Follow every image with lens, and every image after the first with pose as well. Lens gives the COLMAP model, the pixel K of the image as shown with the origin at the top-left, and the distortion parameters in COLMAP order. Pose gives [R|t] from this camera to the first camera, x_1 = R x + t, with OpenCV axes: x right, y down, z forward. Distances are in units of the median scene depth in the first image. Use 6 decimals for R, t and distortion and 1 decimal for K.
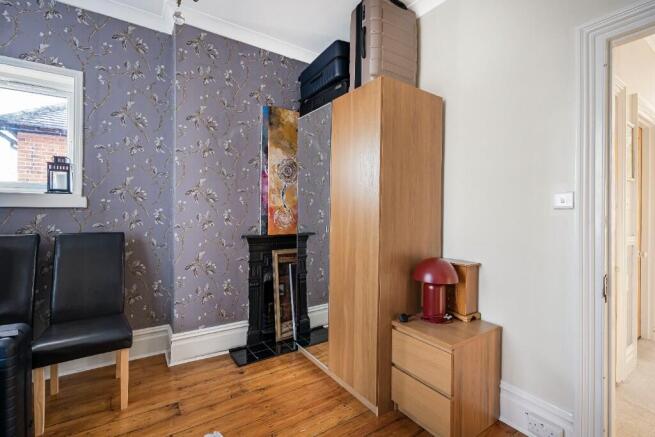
lens RADIAL K [[300.0, 0, 327.3], [0, 300.0, 213.0], [0, 0, 1]] dist [0.003736, -0.001735]
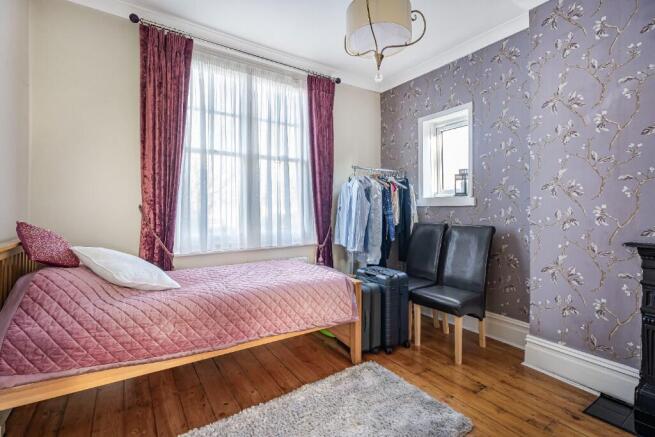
lens RADIAL K [[300.0, 0, 326.2], [0, 300.0, 211.3], [0, 0, 1]] dist [0.003736, -0.001735]
pose [[-0.001811, 0.001335, -0.999997, 0.464159], [-0.004098, 0.999991, 0.001342, 0.007090], [0.999990, 0.004100, -0.001806, 0.350454]]
